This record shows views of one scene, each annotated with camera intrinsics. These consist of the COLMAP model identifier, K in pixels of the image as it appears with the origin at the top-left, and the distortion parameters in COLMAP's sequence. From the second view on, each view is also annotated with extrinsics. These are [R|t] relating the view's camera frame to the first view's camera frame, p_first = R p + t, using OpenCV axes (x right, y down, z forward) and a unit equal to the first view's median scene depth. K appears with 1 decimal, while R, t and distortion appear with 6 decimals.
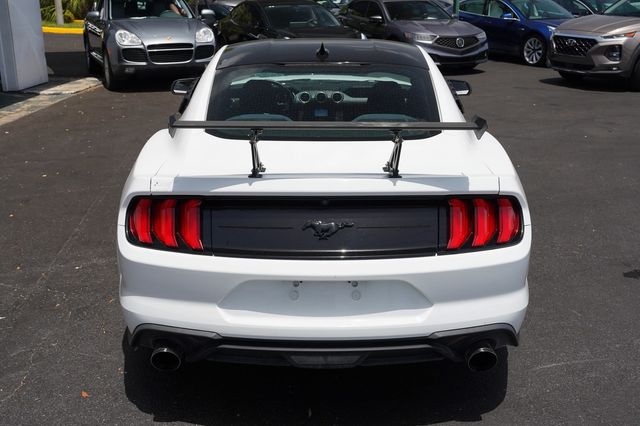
lens RADIAL K [[721.3, 0, 320.1], [0, 721.3, 210.2], [0, 0, 1]] dist [0.026759, 0.000000]
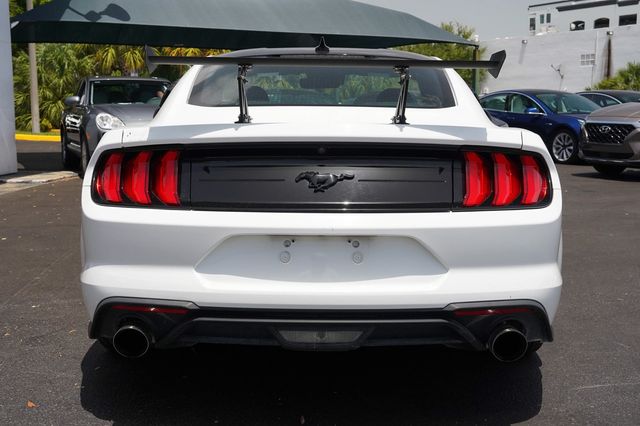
lens RADIAL K [[824.5, 0, 318.8], [0, 824.5, 217.0], [0, 0, 1]] dist [0.080039, 0.000000]
pose [[0.999957, 0.005344, -0.007621, 0.010701], [-0.006560, 0.985455, -0.169811, 0.223670], [0.006602, 0.169854, 0.985447, 0.028429]]
